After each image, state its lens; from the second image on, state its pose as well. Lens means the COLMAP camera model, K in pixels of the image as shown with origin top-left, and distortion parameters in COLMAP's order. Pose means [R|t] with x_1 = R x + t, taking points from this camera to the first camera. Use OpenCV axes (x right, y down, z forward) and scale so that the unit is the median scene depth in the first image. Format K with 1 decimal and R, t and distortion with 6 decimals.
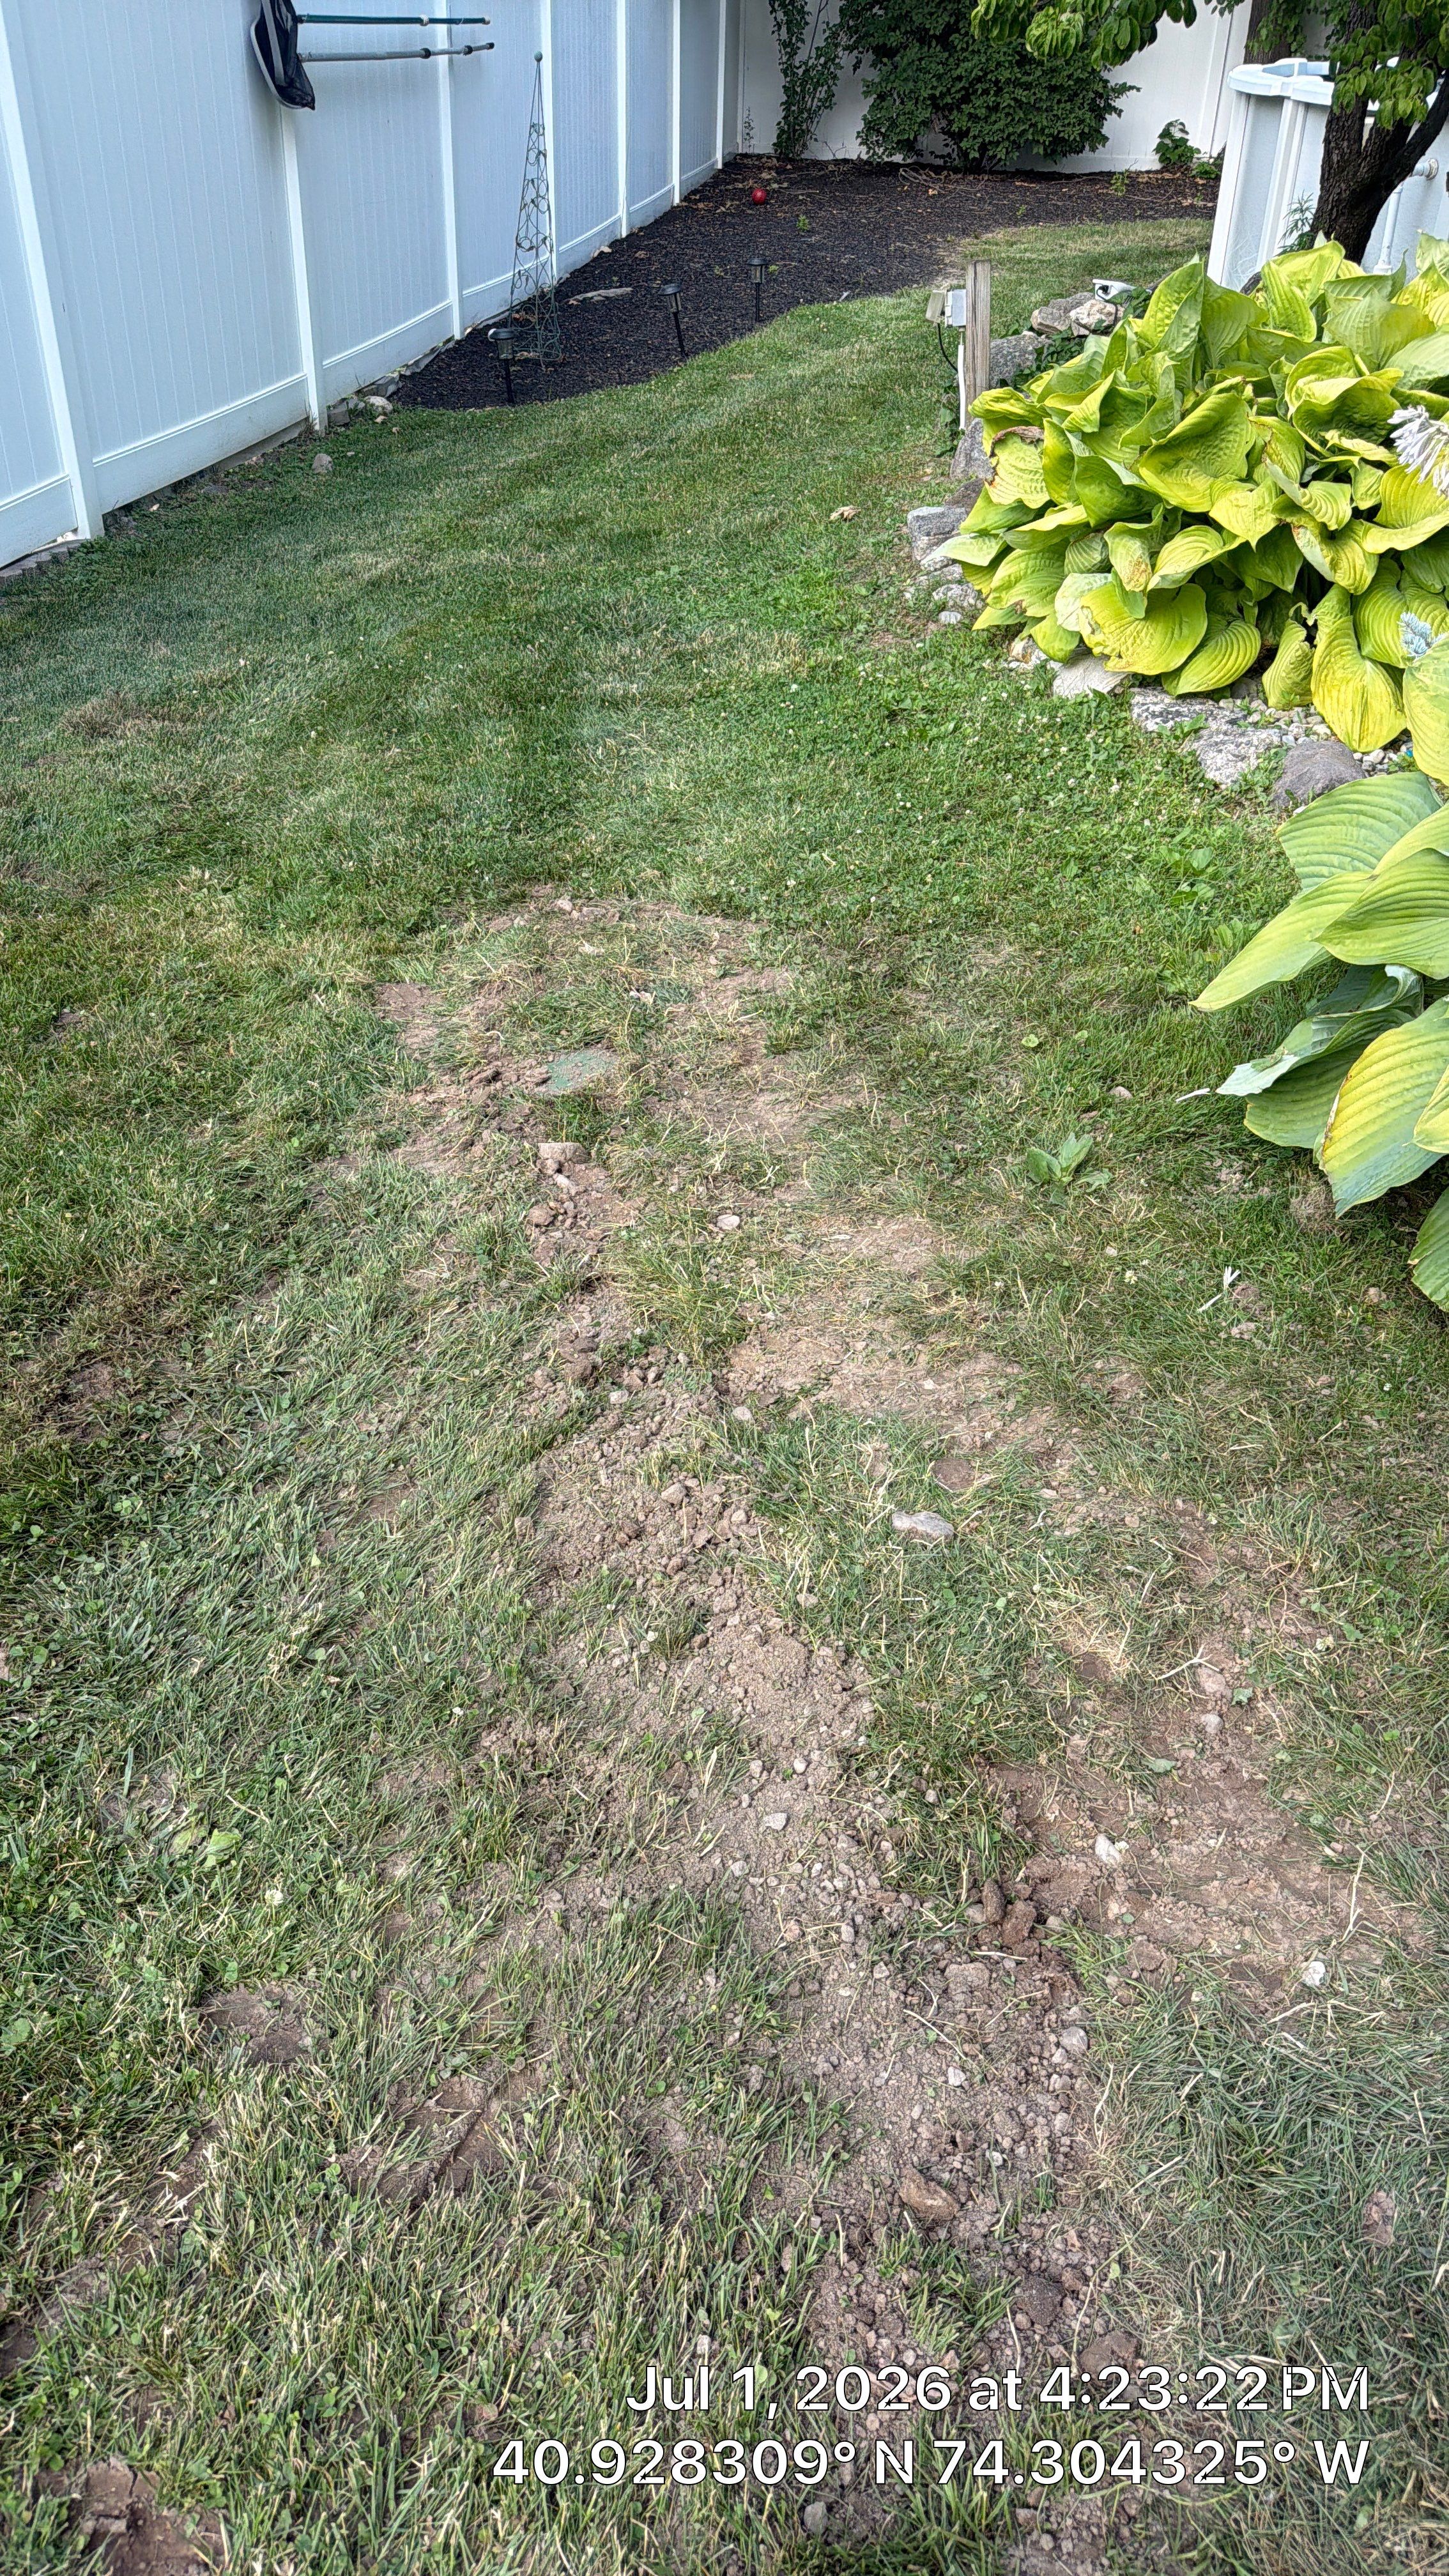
lens RADIAL K [[1793.8, 0, 743.1], [0, 1793.8, 1281.5], [0, 0, 1]] dist [0.051194, -0.062212]
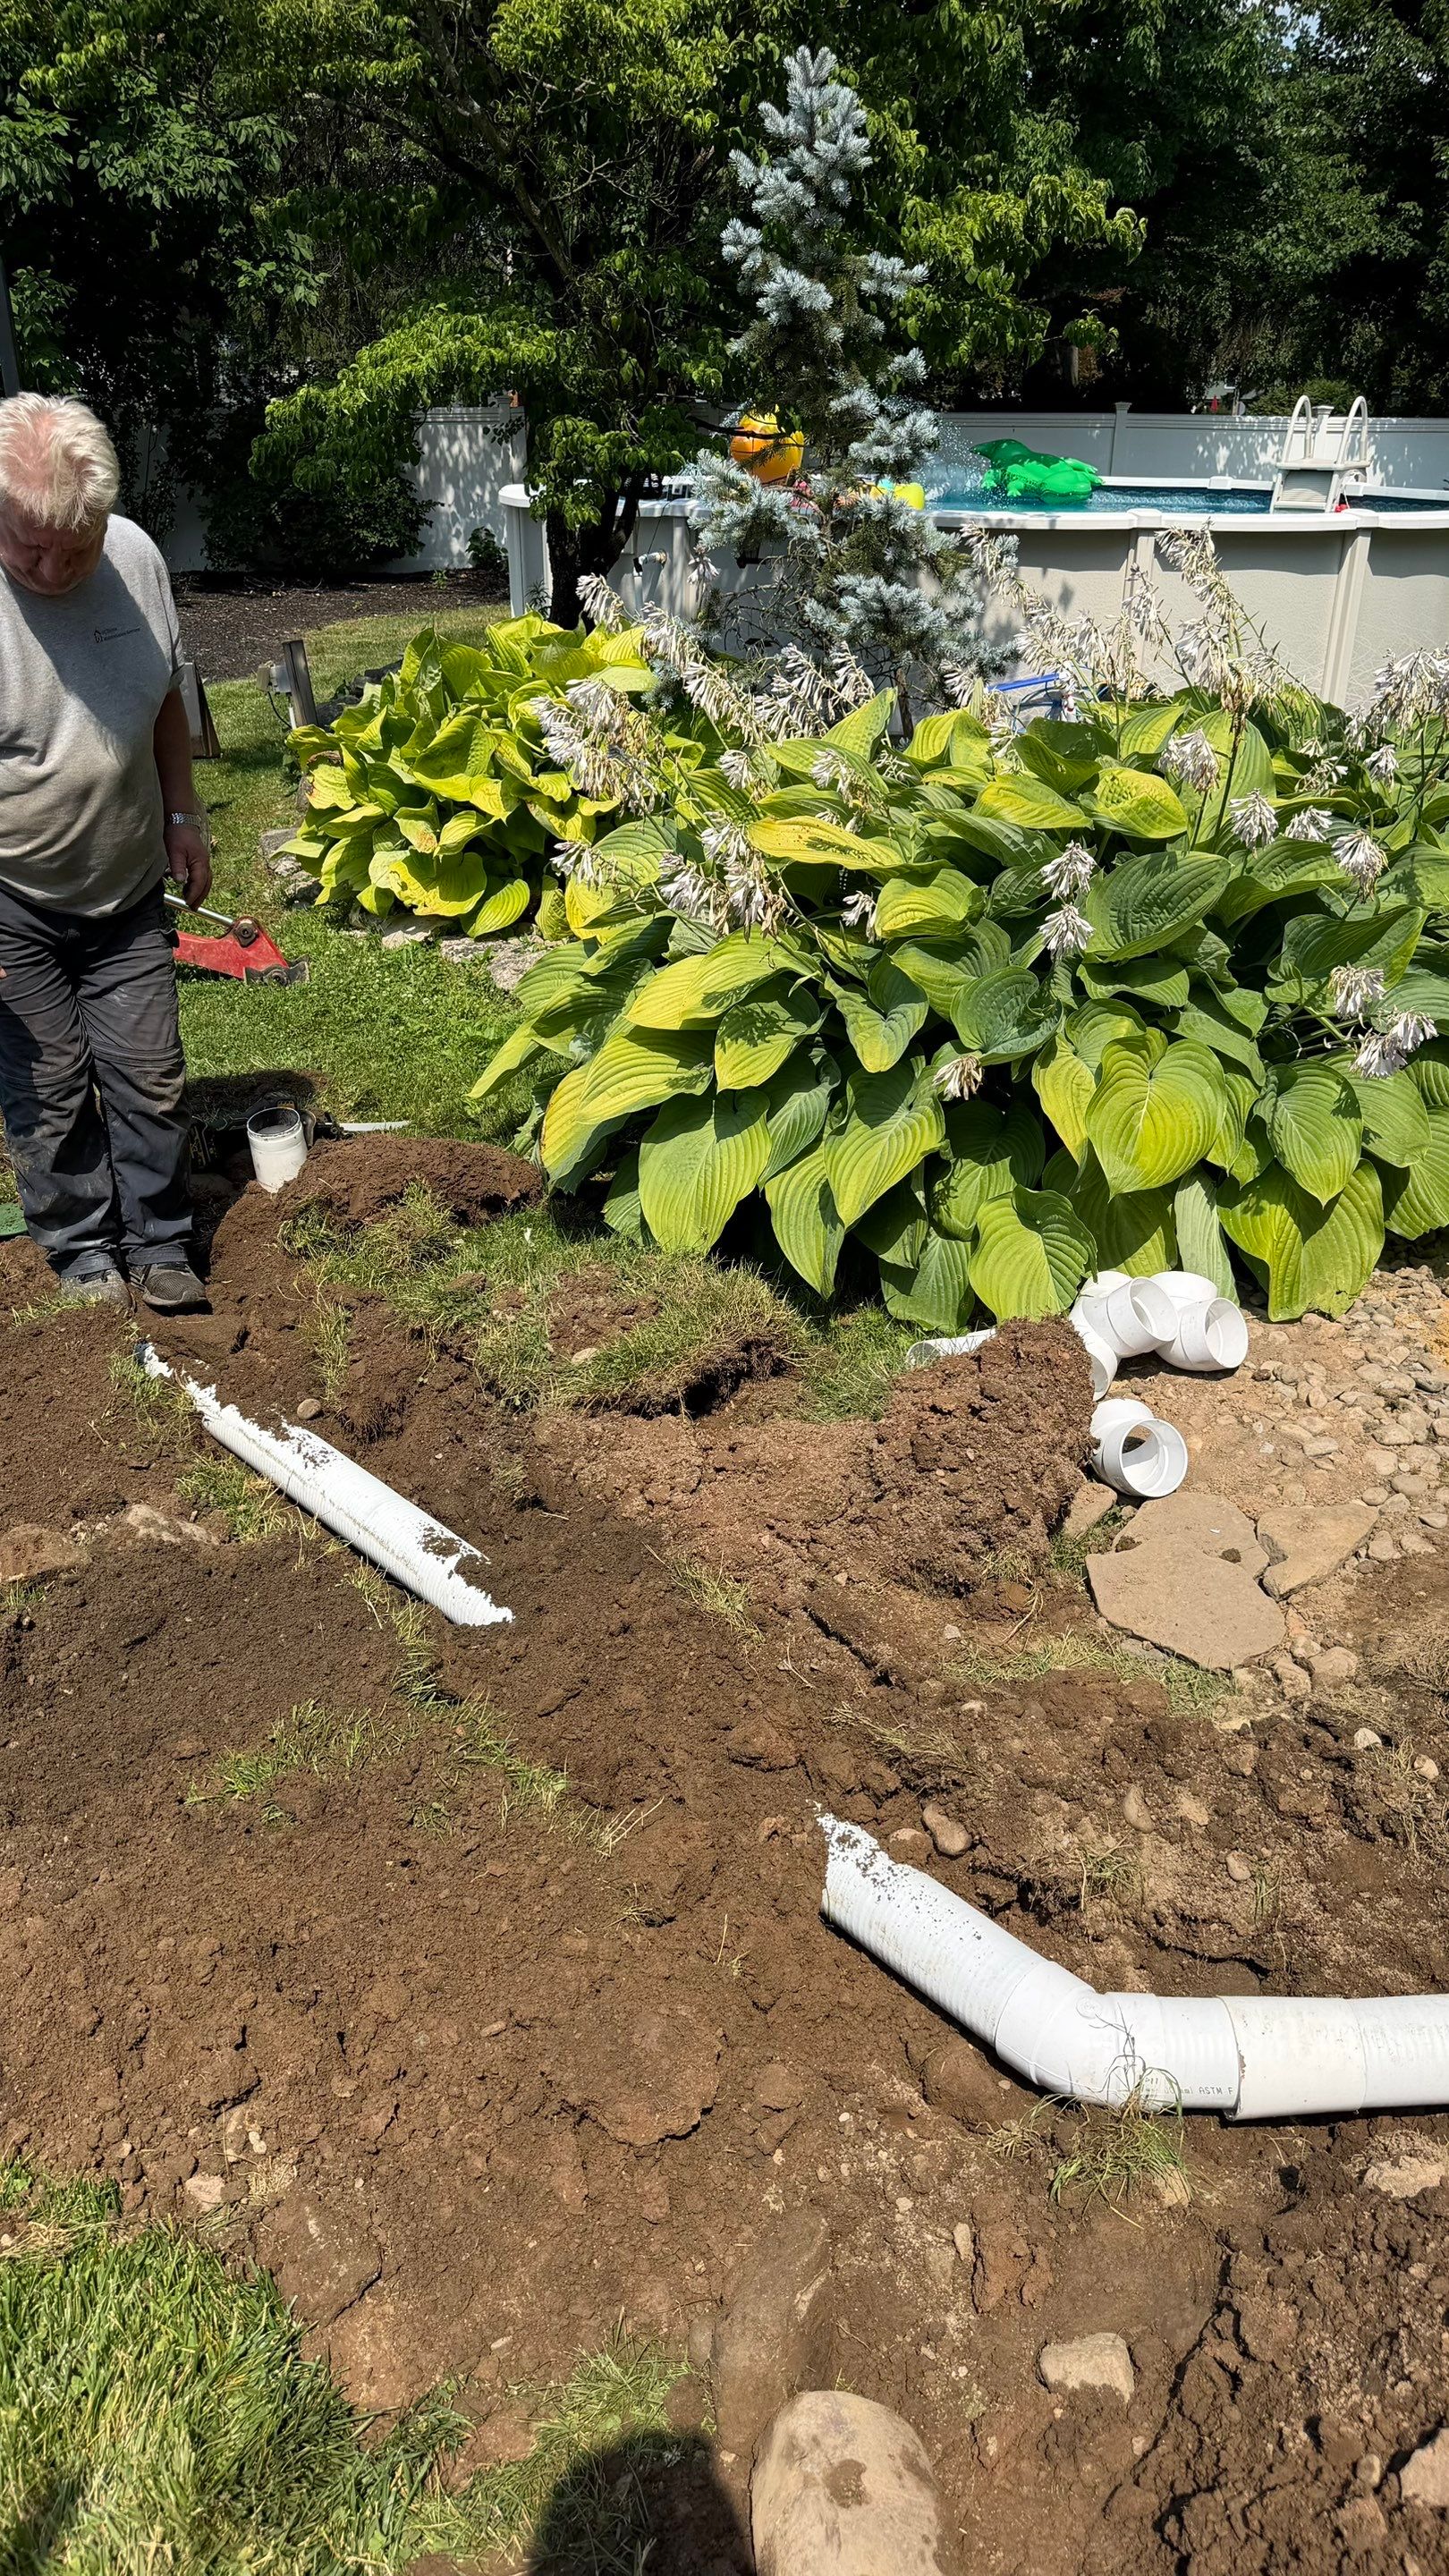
lens RADIAL K [[1793.8, 0, 719.5], [0, 1793.8, 1282.3], [0, 0, 1]] dist [0.051194, -0.062212]
pose [[0.953167, -0.149679, 0.262810, 0.027916], [0.193188, 0.969894, -0.148272, 0.140939], [-0.232704, 0.192100, 0.953387, -0.225087]]
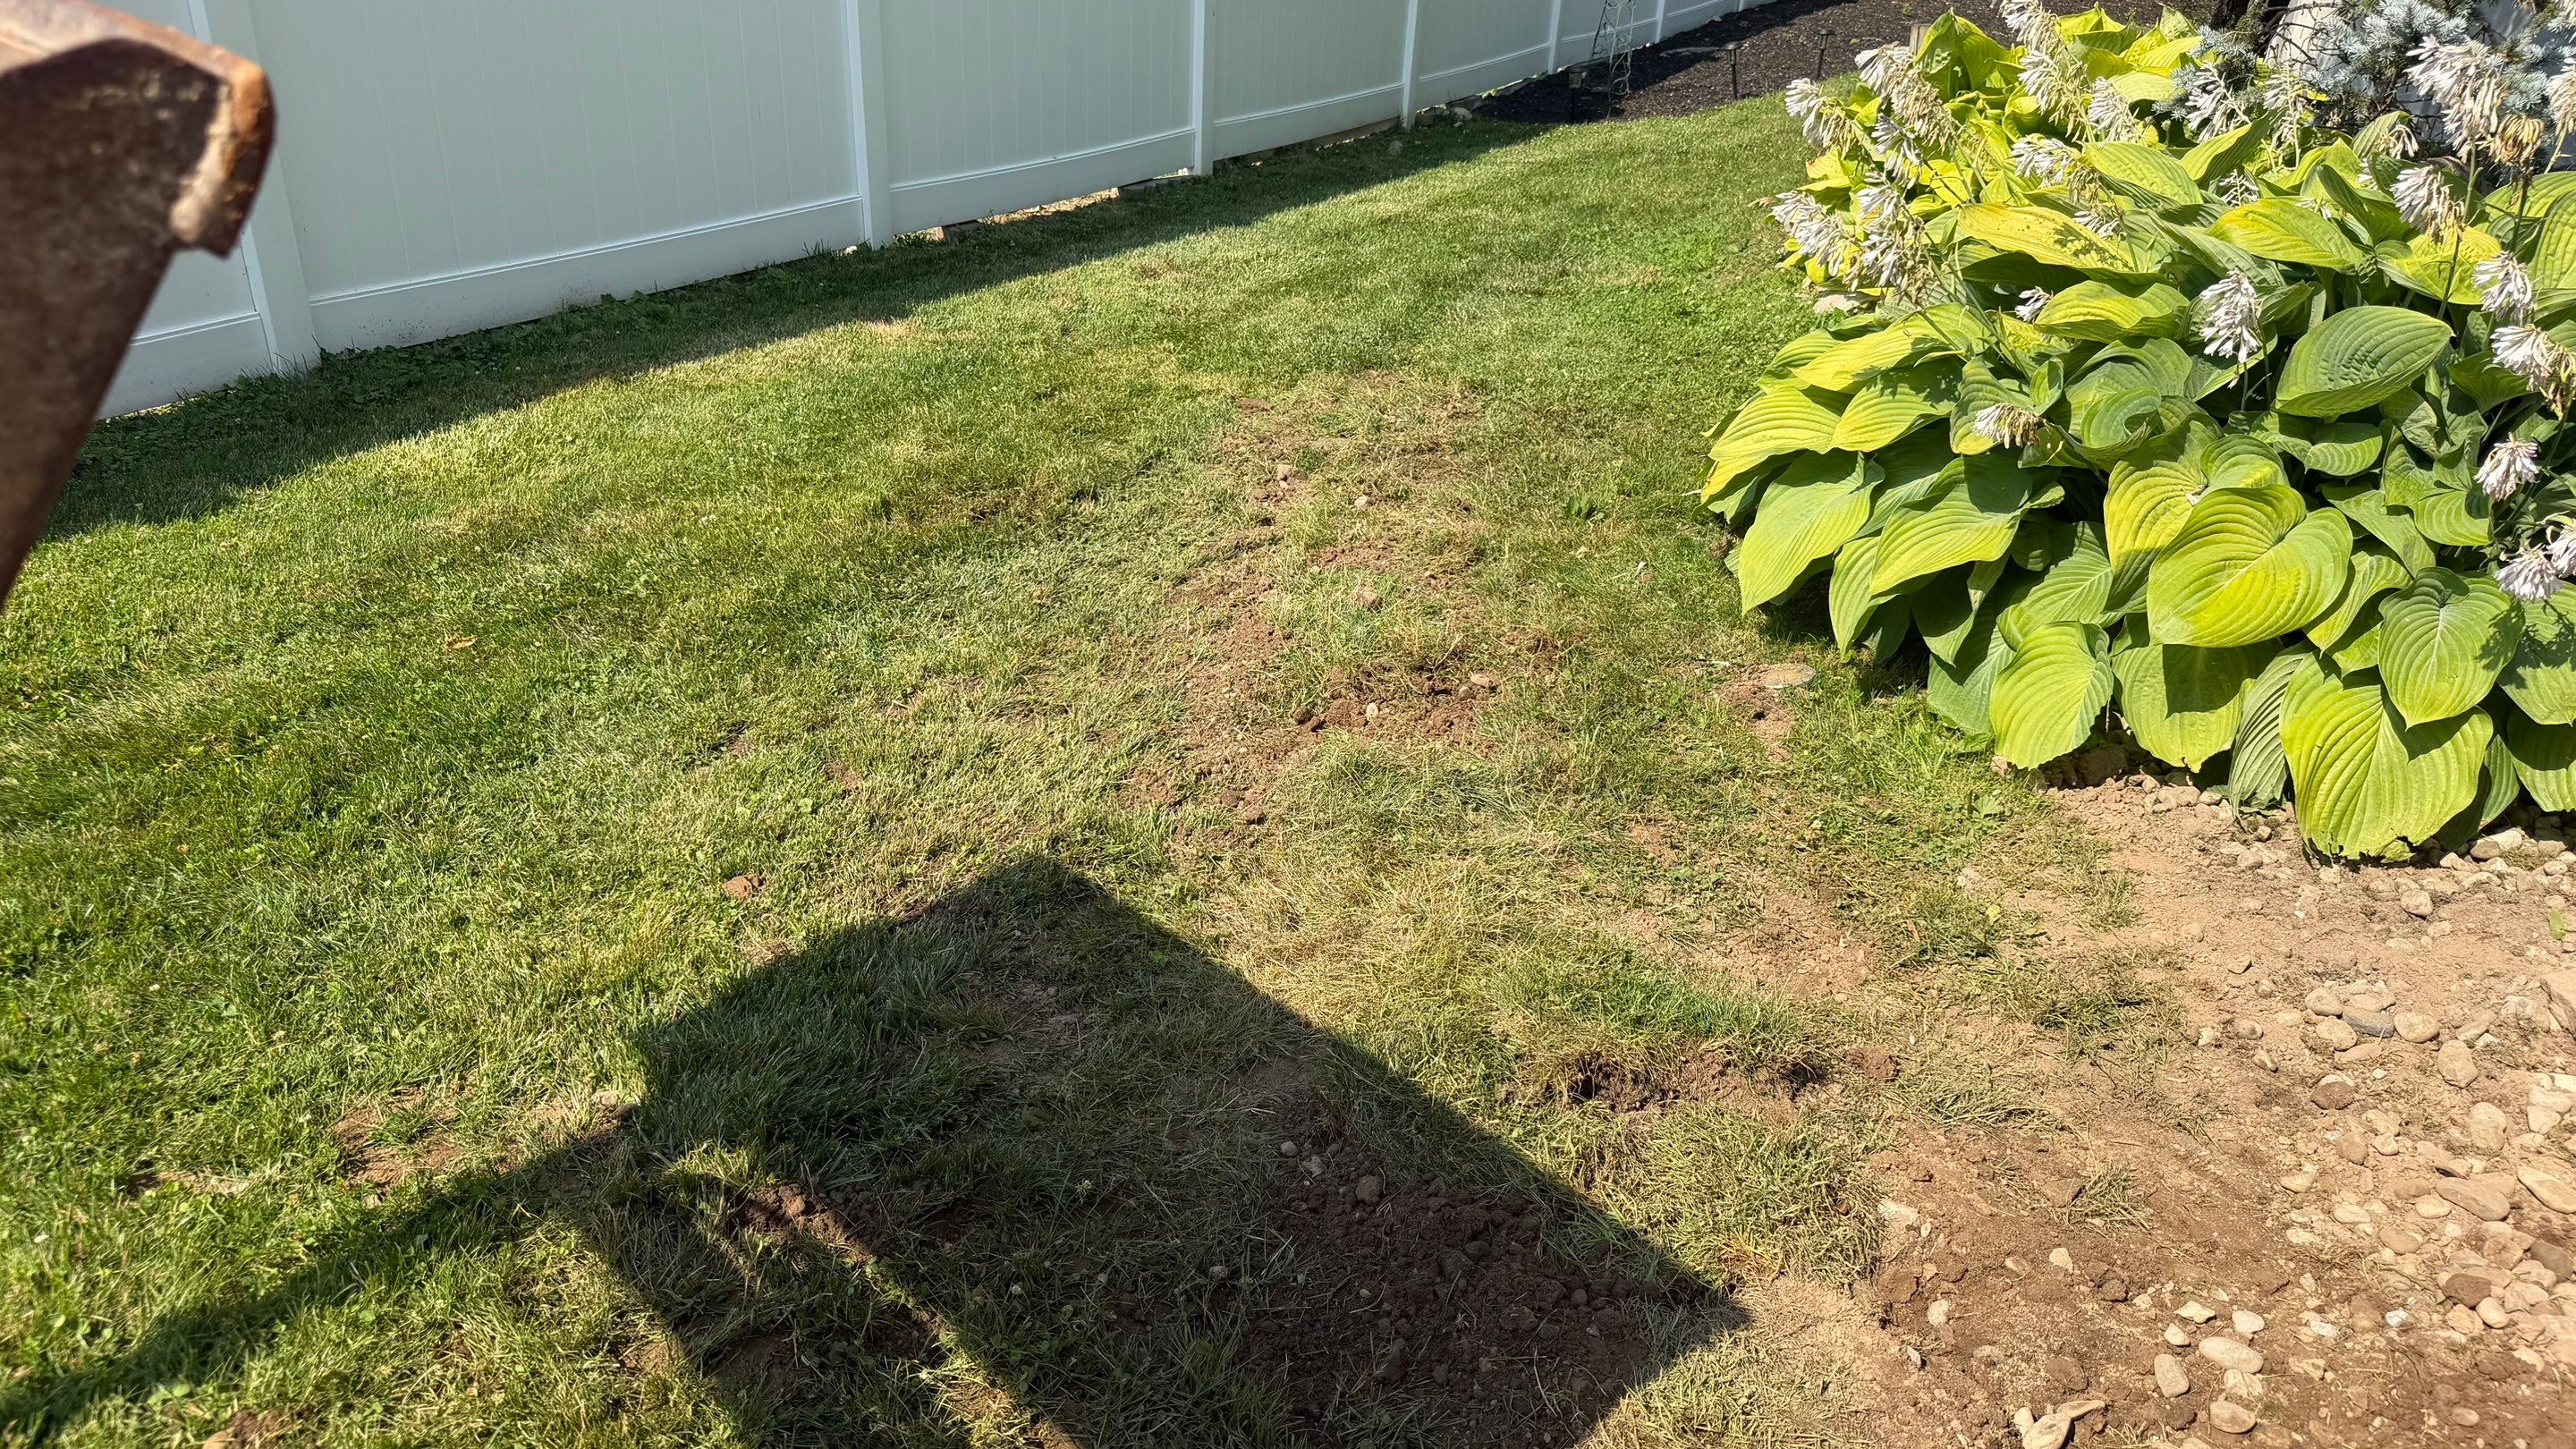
lens RADIAL K [[1793.8, 0, 1277.1], [0, 1793.8, 743.1], [0, 0, 1]] dist [0.051194, -0.062212]
pose [[0.940186, 0.174911, -0.292330, 0.241295], [-0.214345, 0.970706, -0.108564, 0.205865], [0.264778, 0.164730, 0.950135, -0.304802]]
